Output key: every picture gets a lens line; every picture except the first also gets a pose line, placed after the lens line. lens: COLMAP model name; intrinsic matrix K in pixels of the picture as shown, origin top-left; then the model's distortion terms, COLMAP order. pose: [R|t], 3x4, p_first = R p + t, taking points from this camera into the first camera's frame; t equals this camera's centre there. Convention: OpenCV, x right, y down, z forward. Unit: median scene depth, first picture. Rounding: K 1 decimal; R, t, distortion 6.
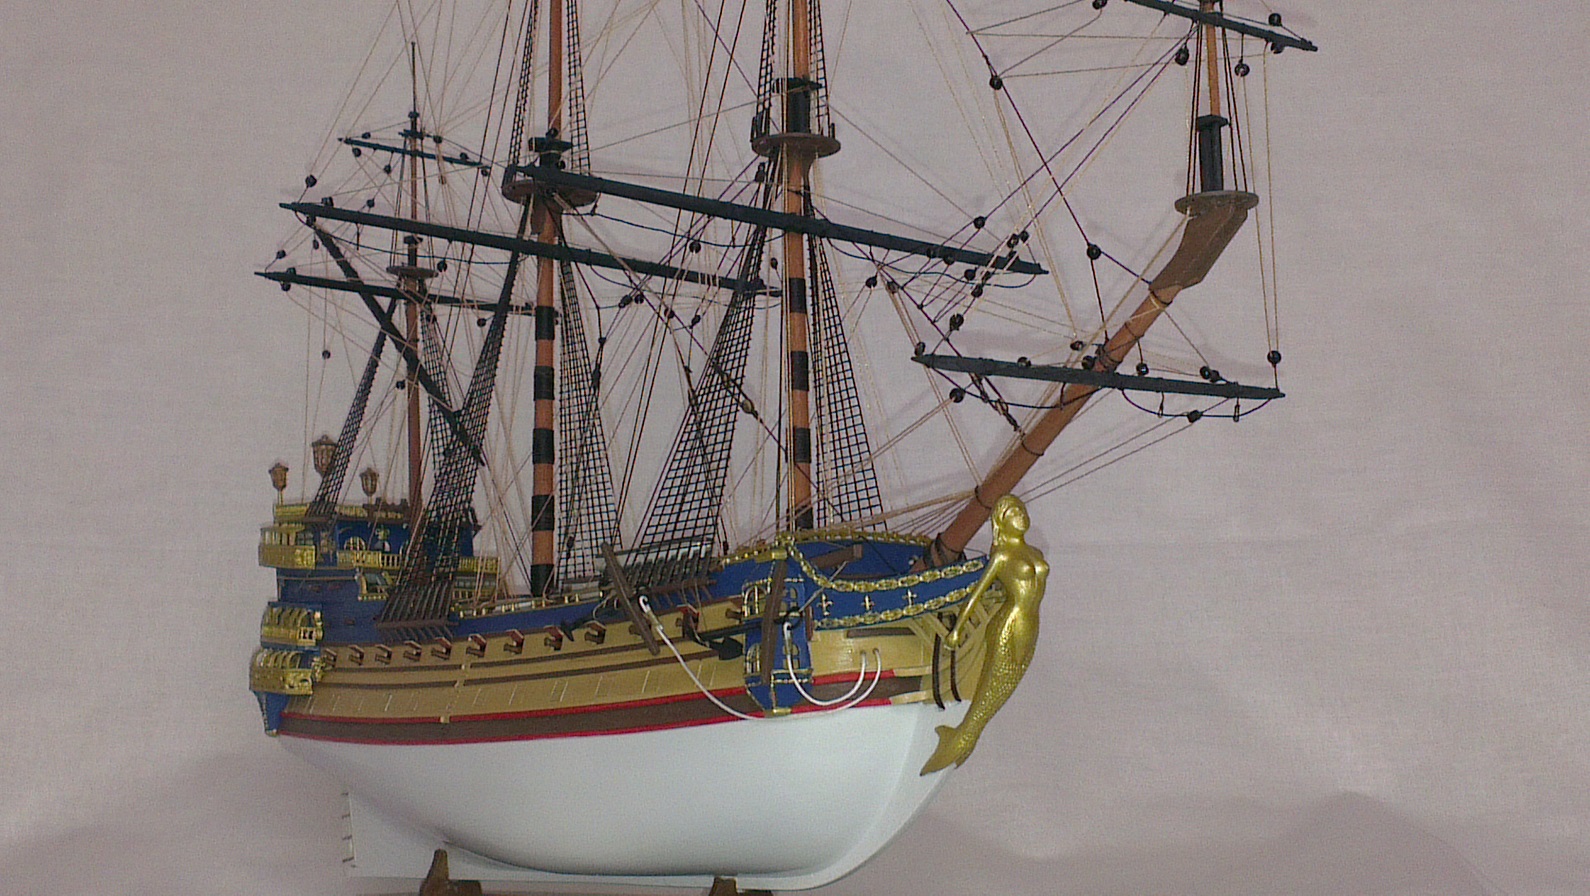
lens RADIAL K [[1761.9, 0, 795.0], [0, 1761.9, 448.0], [0, 0, 1]] dist [0.085080, -0.007488]
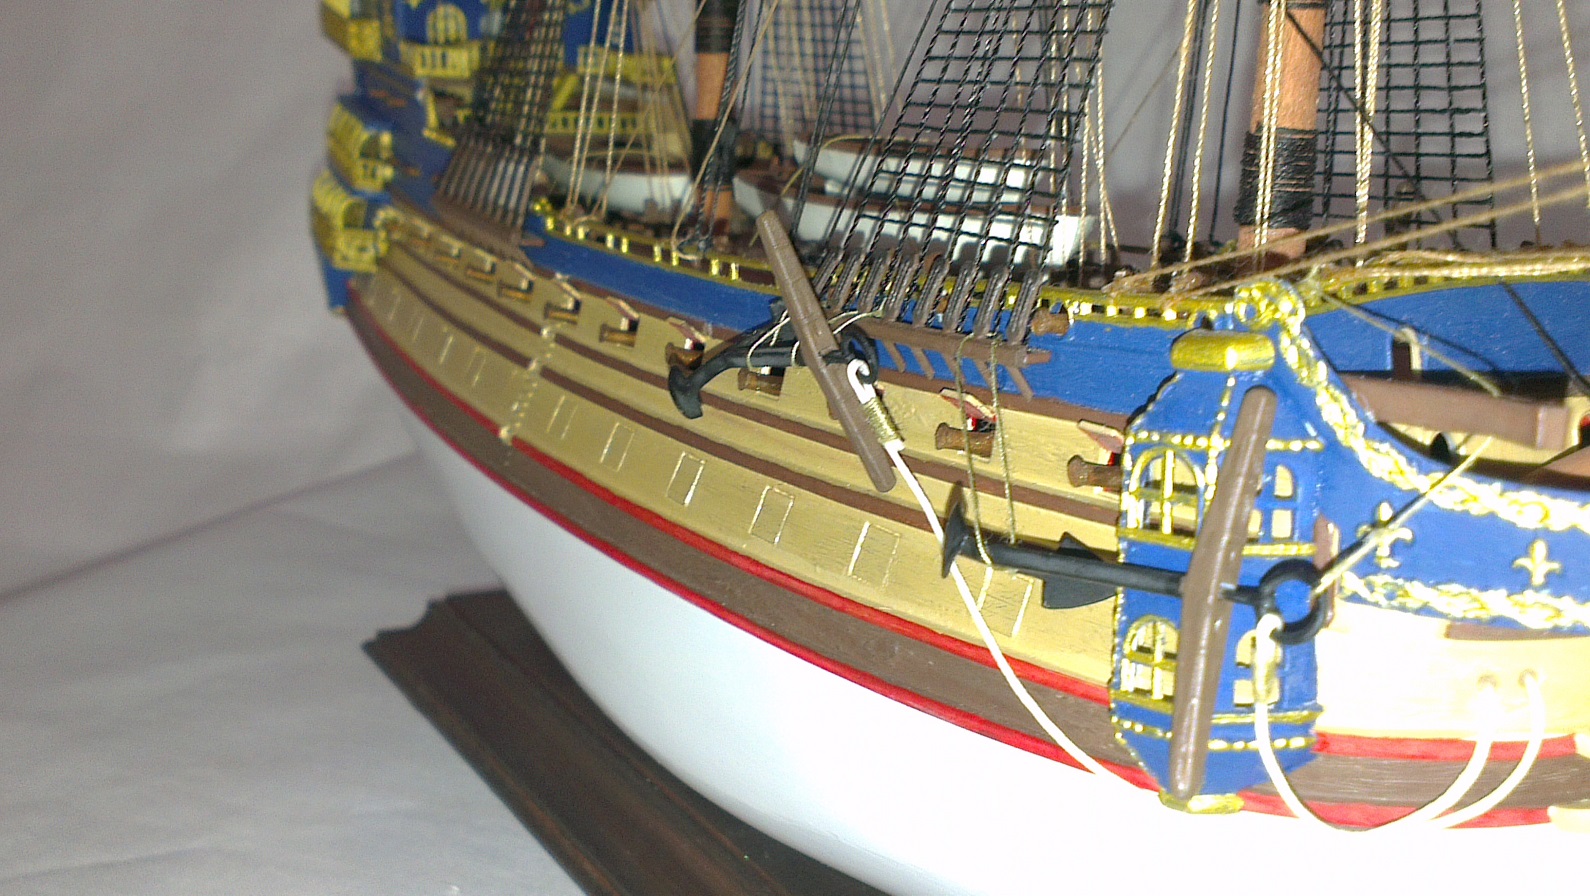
lens RADIAL K [[1761.9, 0, 795.0], [0, 1761.9, 448.0], [0, 0, 1]] dist [0.085080, -0.007488]
pose [[0.984499, 0.082994, -0.154513, -0.040790], [-0.024598, 0.937587, 0.346880, -0.037274], [0.173658, -0.337702, 0.925095, 0.684791]]
